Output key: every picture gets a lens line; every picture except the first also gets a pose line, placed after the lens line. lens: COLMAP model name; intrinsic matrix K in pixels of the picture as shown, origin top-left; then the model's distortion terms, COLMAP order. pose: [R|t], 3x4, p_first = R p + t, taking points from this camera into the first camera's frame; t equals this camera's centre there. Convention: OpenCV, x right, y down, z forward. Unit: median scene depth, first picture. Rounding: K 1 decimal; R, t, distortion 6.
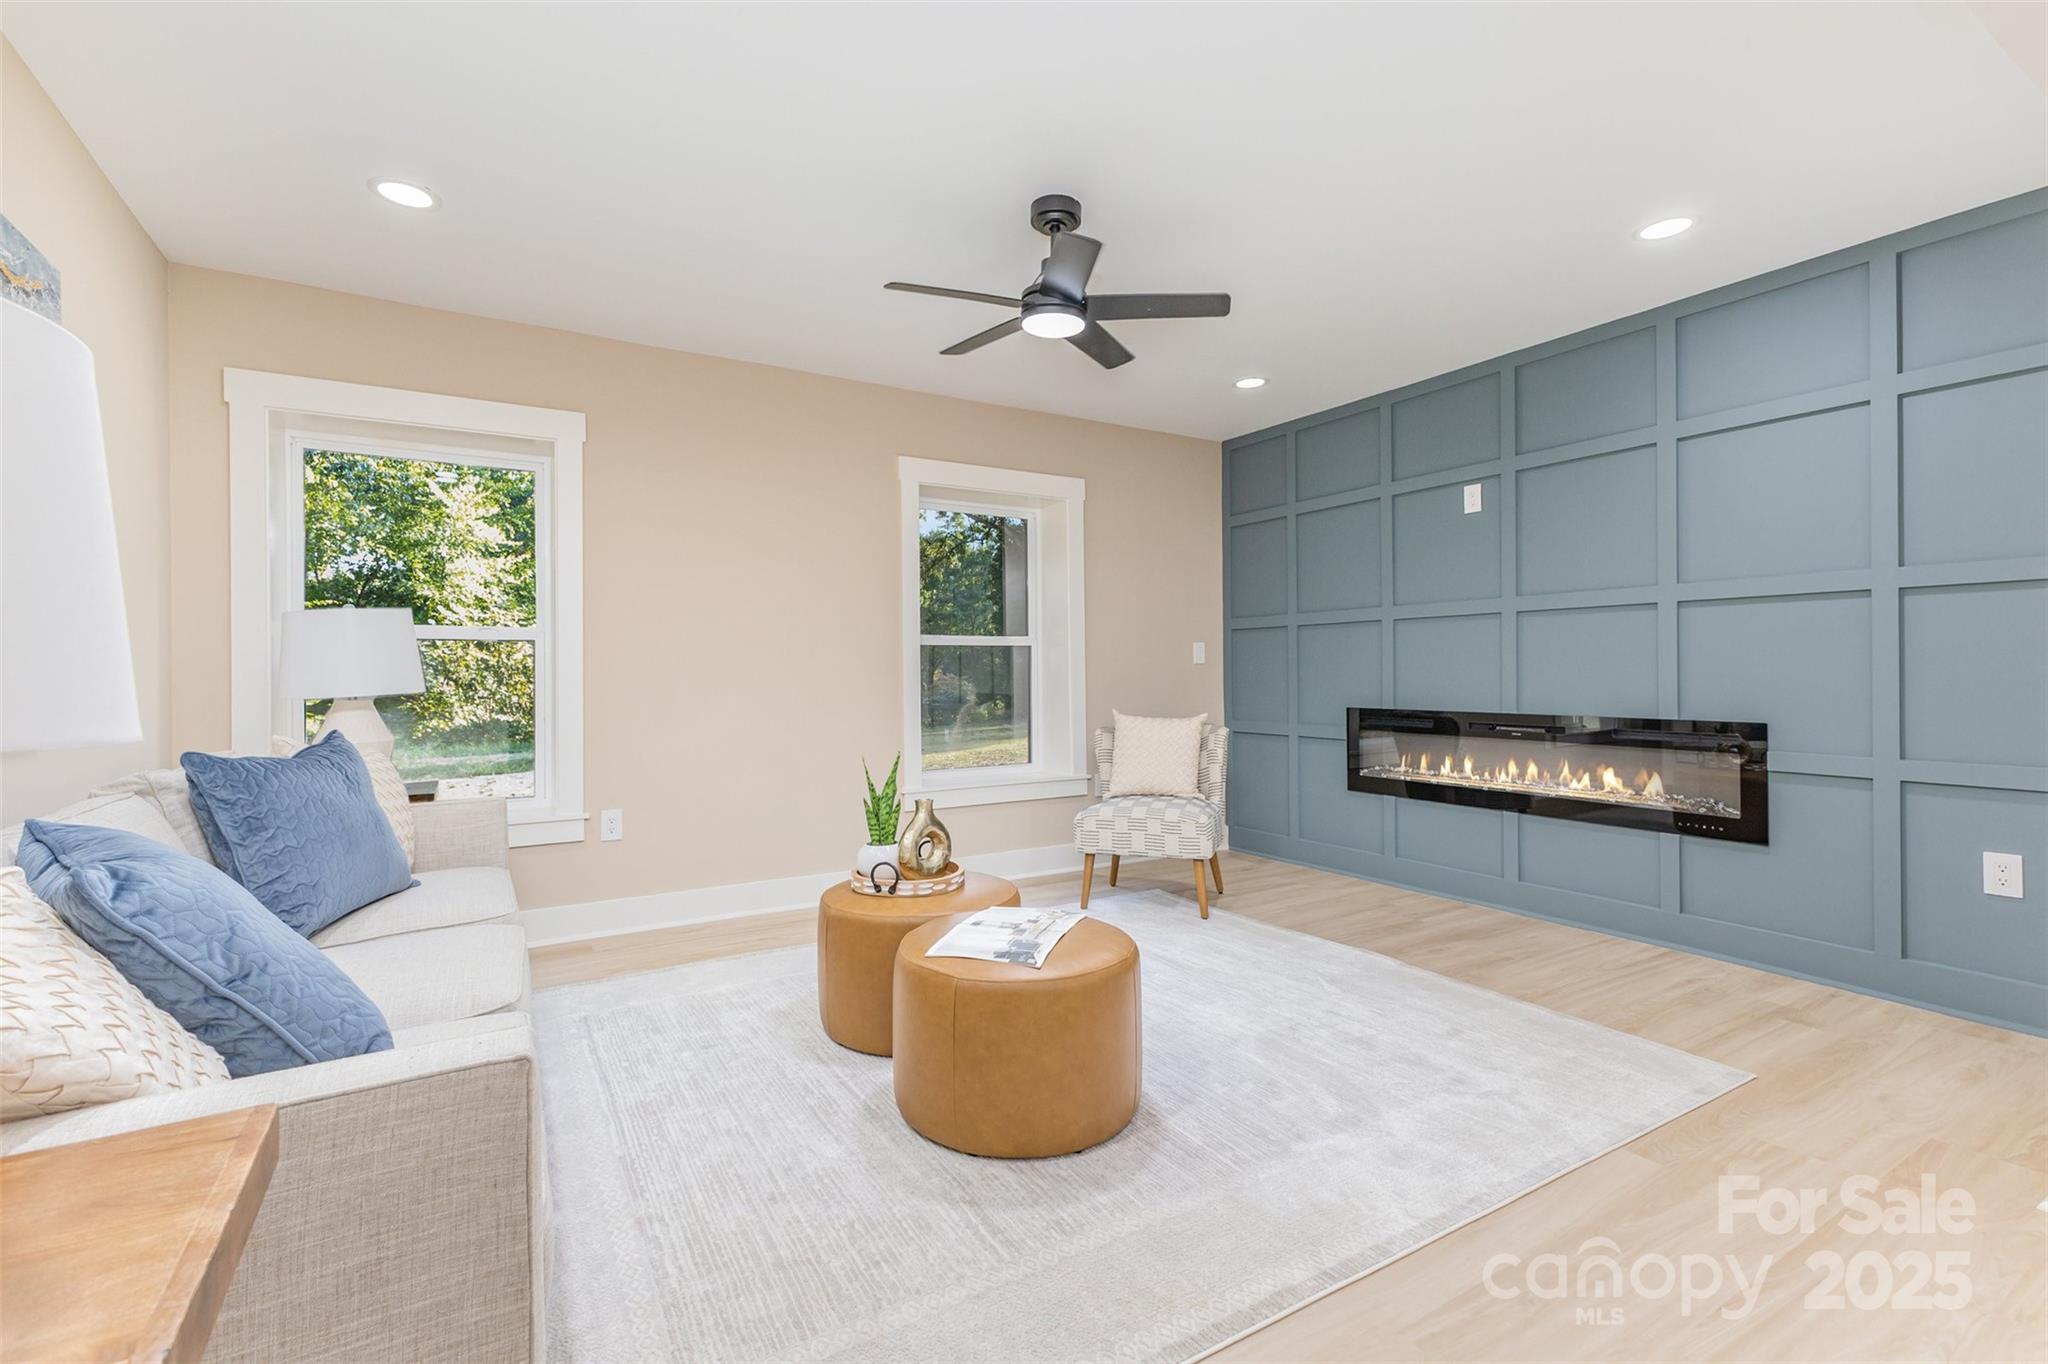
lens RADIAL K [[898.8, 0, 1023.8], [0, 898.8, 682.8], [0, 0, 1]] dist [0.012434, -0.001694]
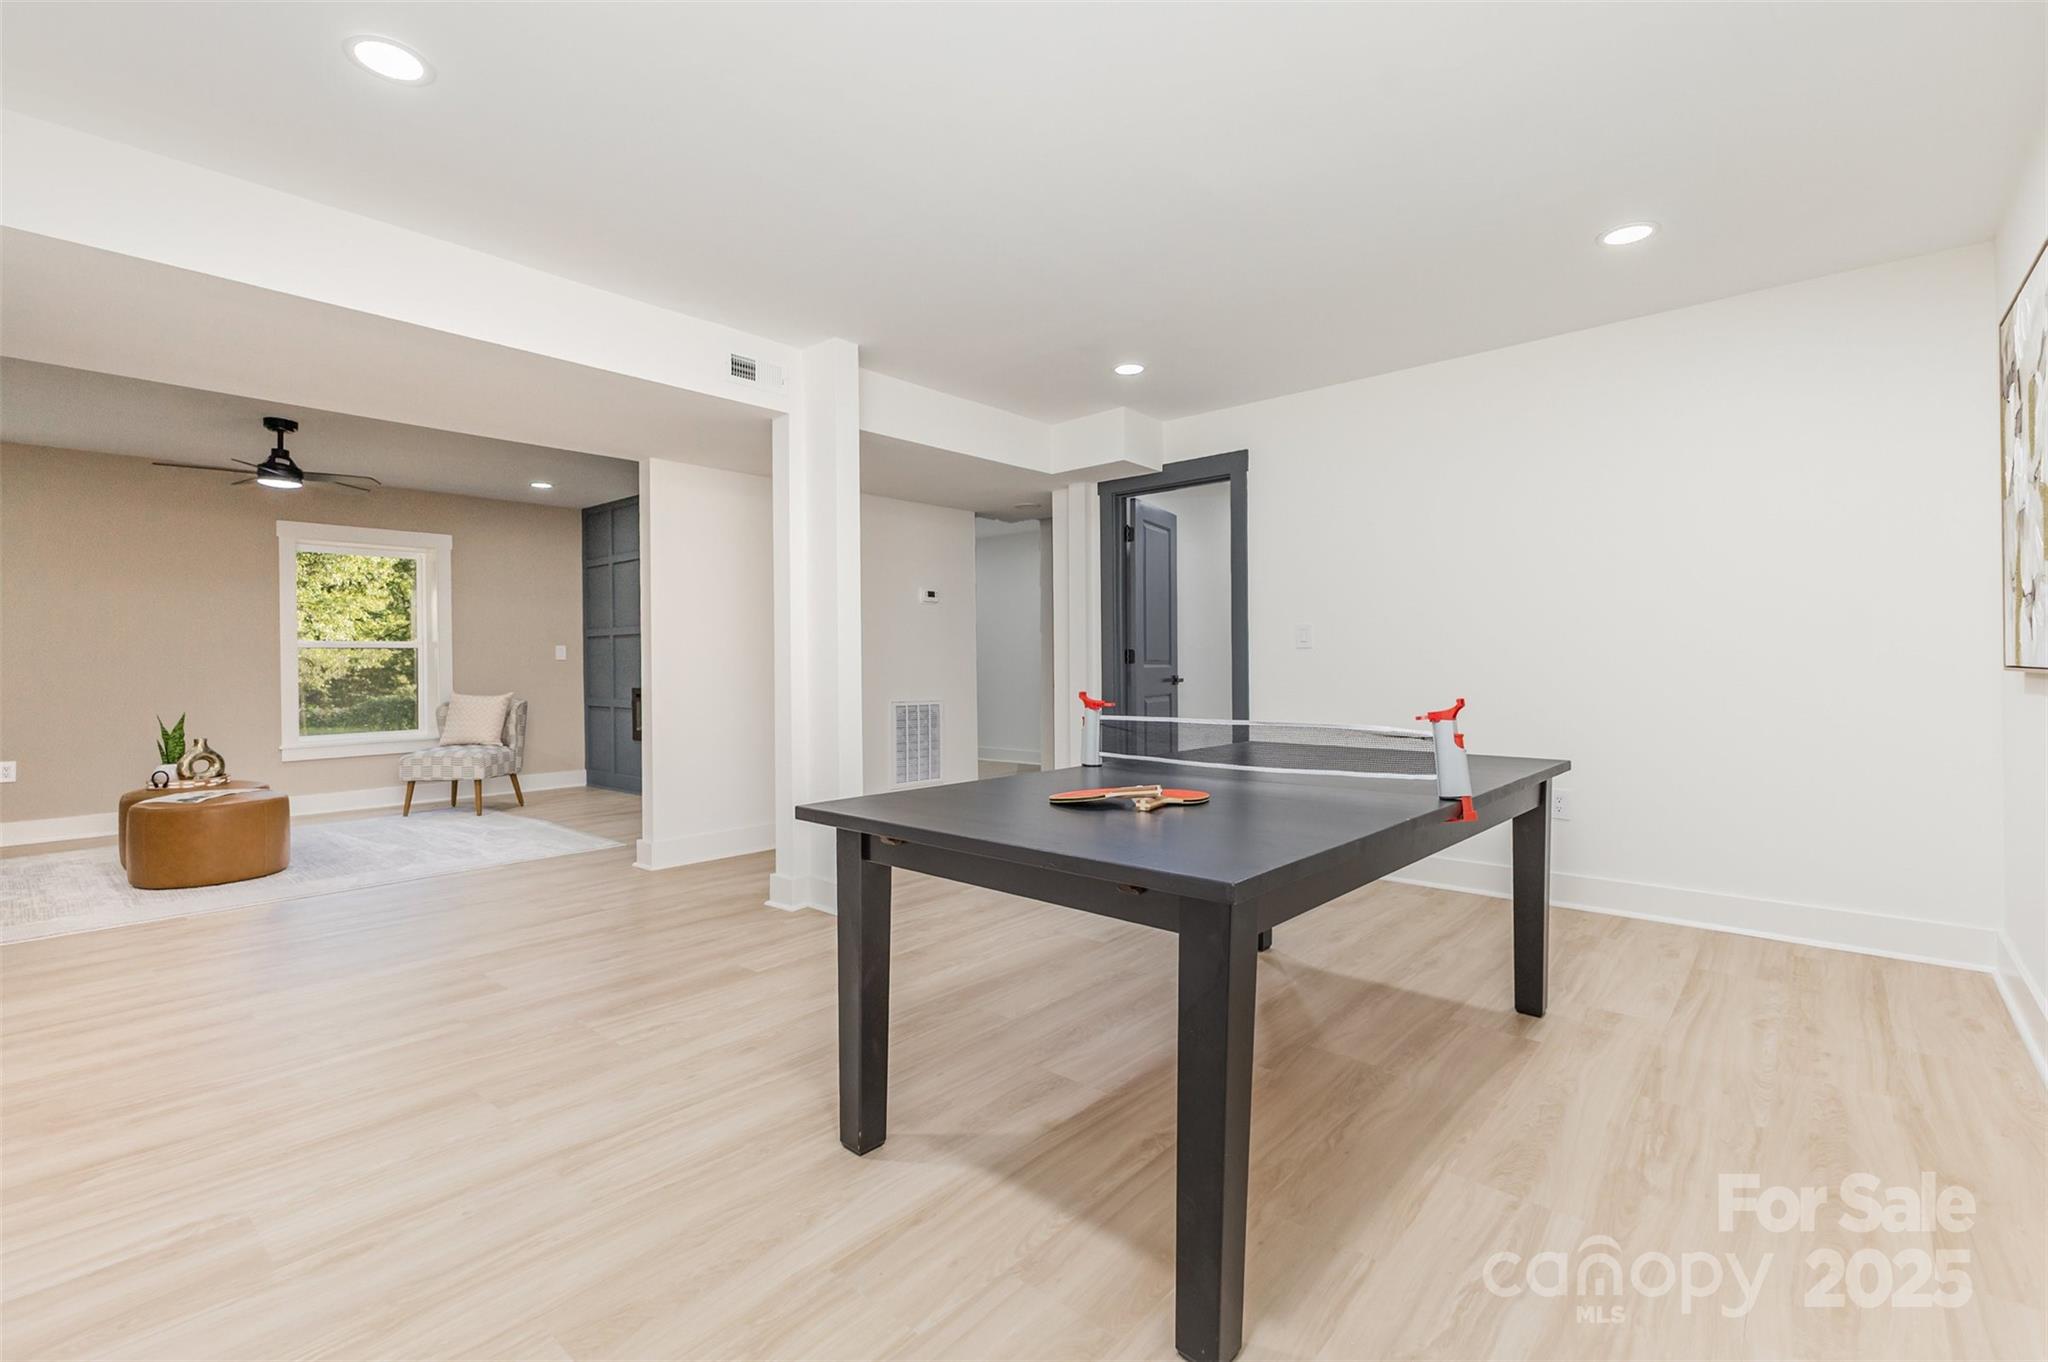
lens RADIAL K [[898.8, 0, 1023.9], [0, 898.8, 674.6], [0, 0, 1]] dist [0.012434, -0.001694]
pose [[0.953625, 0.007571, 0.300902, 0.909563], [-0.009532, 0.999942, 0.005052, -0.021666], [-0.300847, -0.007686, 0.953642, -1.218535]]
